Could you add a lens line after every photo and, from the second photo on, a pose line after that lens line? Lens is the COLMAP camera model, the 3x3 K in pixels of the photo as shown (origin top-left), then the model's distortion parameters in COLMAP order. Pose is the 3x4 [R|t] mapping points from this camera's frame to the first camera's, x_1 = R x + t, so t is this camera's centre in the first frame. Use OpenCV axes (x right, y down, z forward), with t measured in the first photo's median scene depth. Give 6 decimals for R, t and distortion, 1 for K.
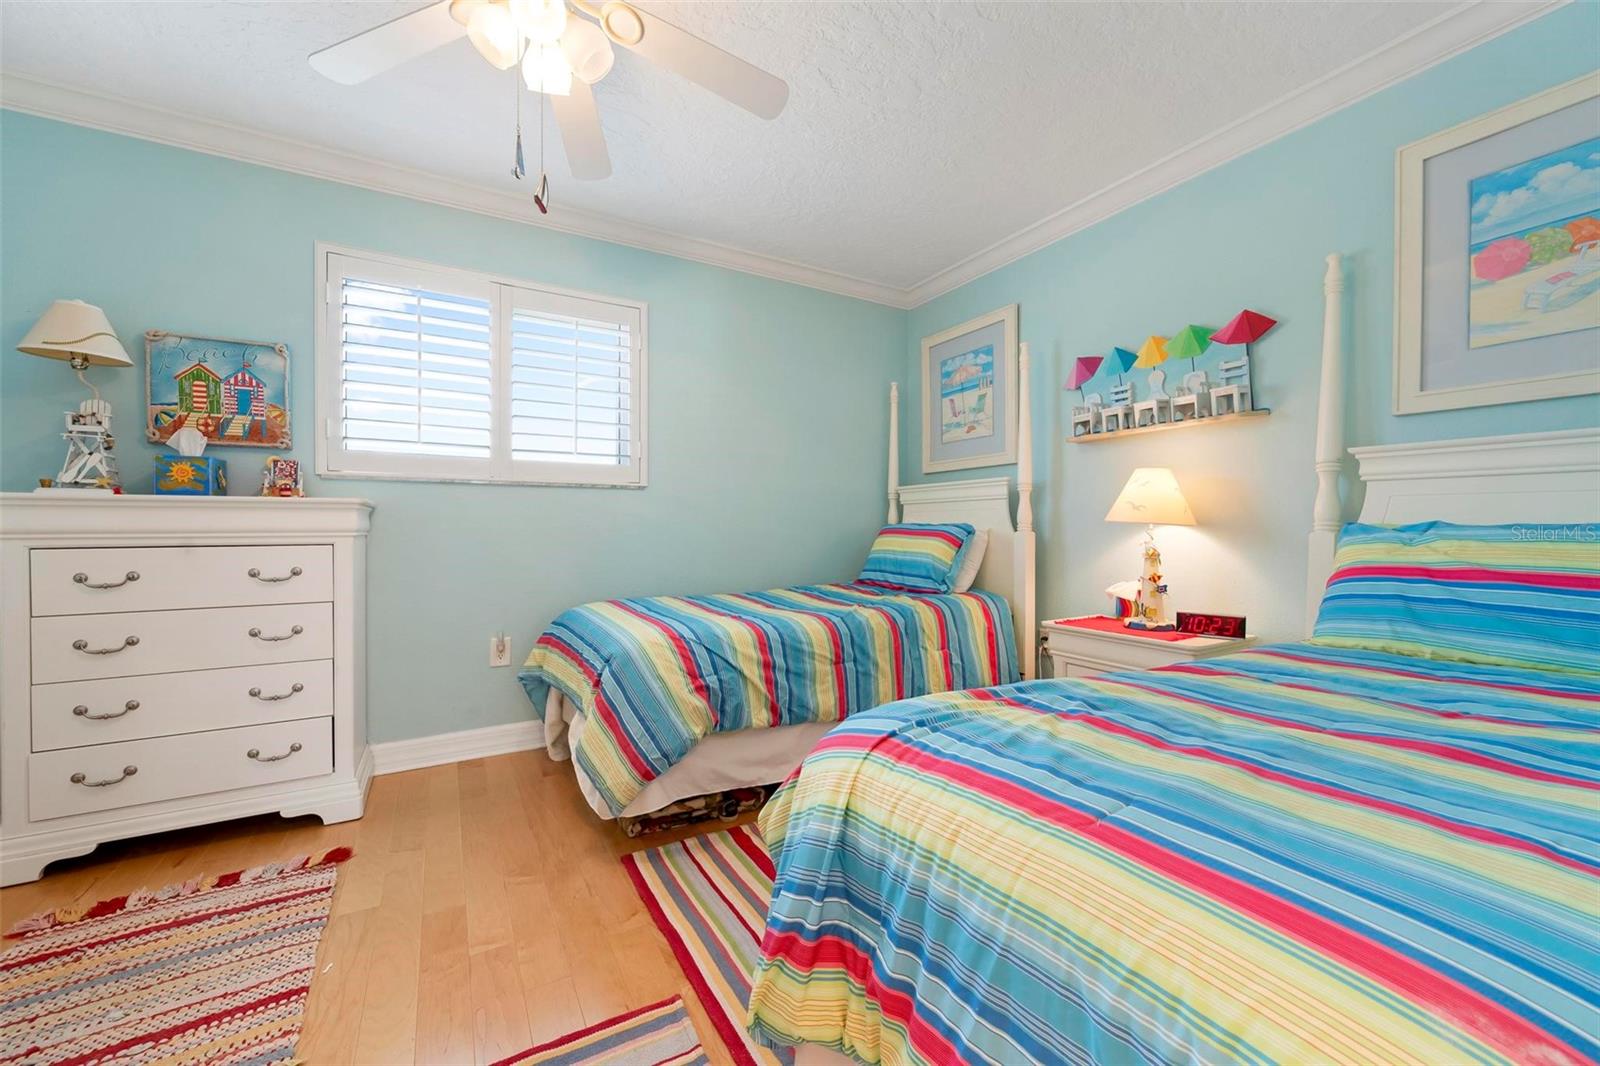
lens RADIAL K [[622.1, 0, 794.9], [0, 622.1, 528.4], [0, 0, 1]] dist [0.001832, 0.000142]
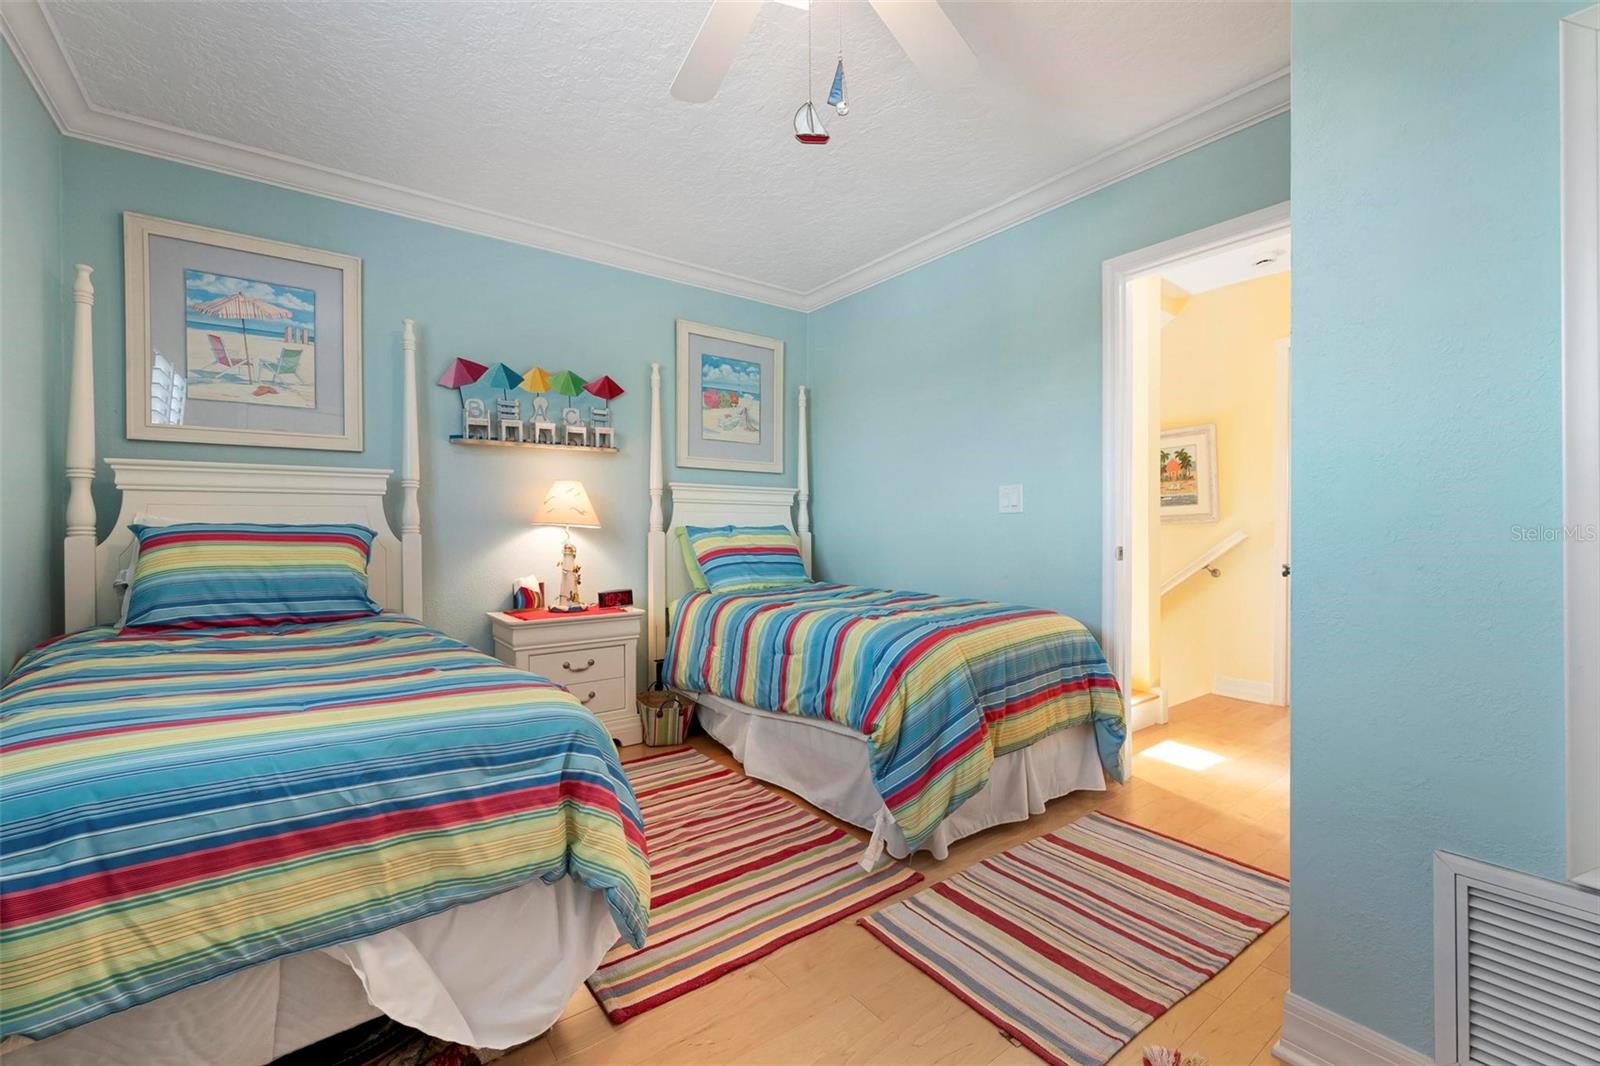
lens RADIAL K [[677.2, 0, 794.8], [0, 677.2, 534.4], [0, 0, 1]] dist [0.002085, -0.000673]
pose [[-0.119611, -0.008712, 0.992783, -0.913095], [0.004115, 0.999949, 0.009271, -0.001391], [-0.992812, 0.005194, -0.119569, 0.802103]]
